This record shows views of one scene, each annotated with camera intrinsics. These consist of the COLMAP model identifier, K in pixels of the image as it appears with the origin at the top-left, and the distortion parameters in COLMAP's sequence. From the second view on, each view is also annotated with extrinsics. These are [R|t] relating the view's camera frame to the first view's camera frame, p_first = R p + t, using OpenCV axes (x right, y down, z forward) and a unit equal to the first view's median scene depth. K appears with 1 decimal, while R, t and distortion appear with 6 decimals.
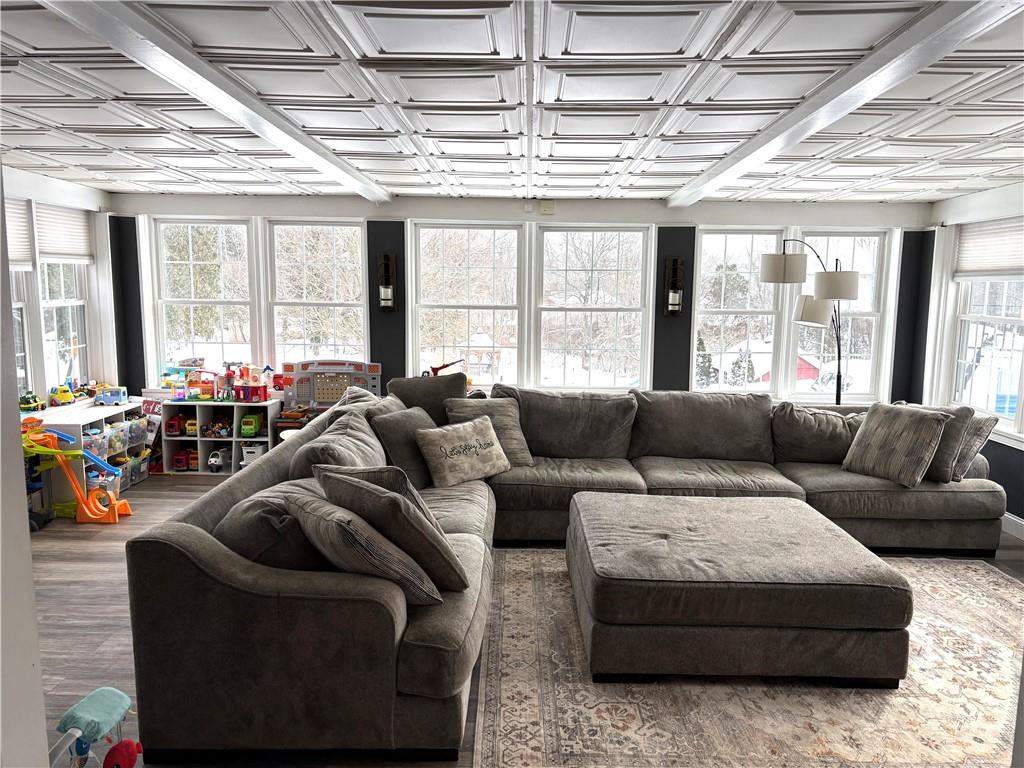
lens RADIAL K [[772.9, 0, 516.7], [0, 772.9, 386.4], [0, 0, 1]] dist [0.103336, -0.119213]
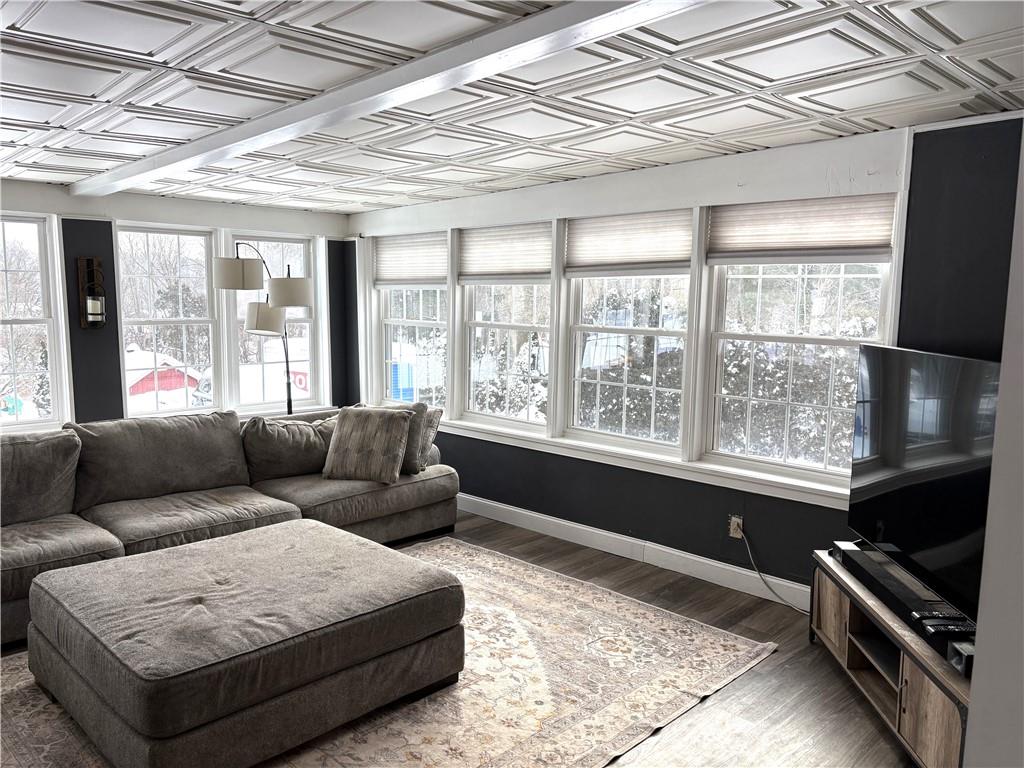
lens RADIAL K [[775.3, 0, 517.3], [0, 775.3, 388.2], [0, 0, 1]] dist [0.061557, -0.066524]
pose [[0.703403, -0.091054, 0.704935, -0.102104], [0.093361, 0.995004, 0.035363, -0.020332], [-0.704633, 0.040939, 0.708390, 0.134684]]
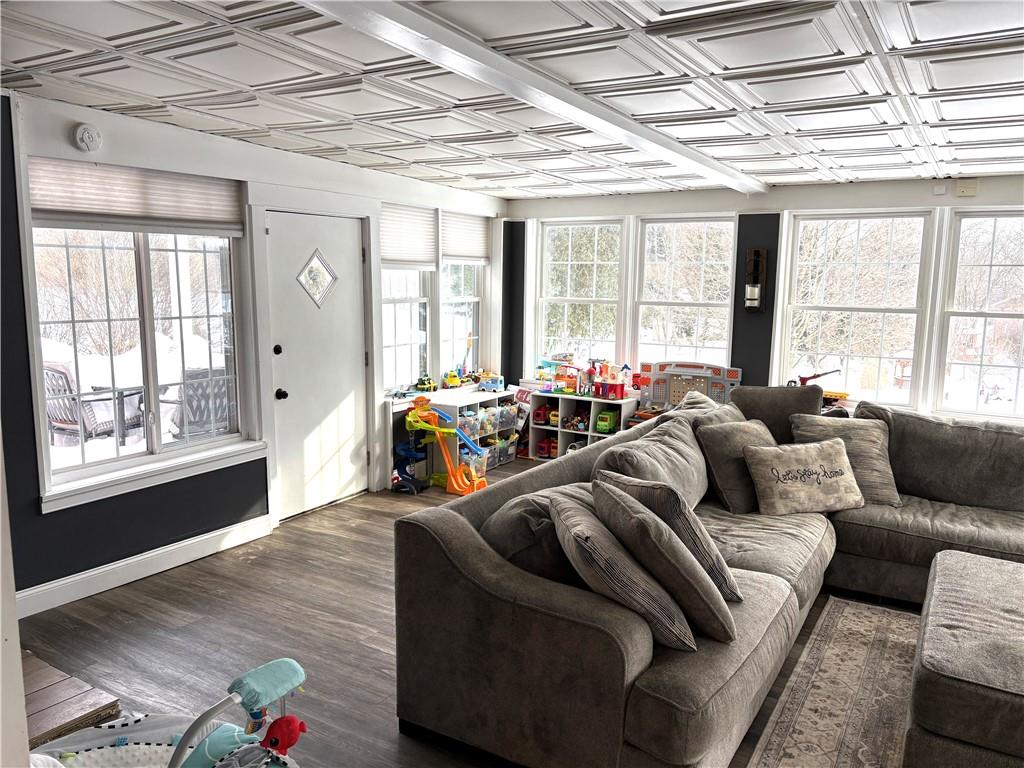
lens RADIAL K [[775.3, 0, 517.3], [0, 775.3, 388.2], [0, 0, 1]] dist [0.061557, -0.066524]
pose [[0.860169, 0.075798, -0.504345, 0.086830], [-0.075708, 0.996915, 0.020706, -0.007741], [0.504359, 0.020372, 0.863254, 0.092150]]
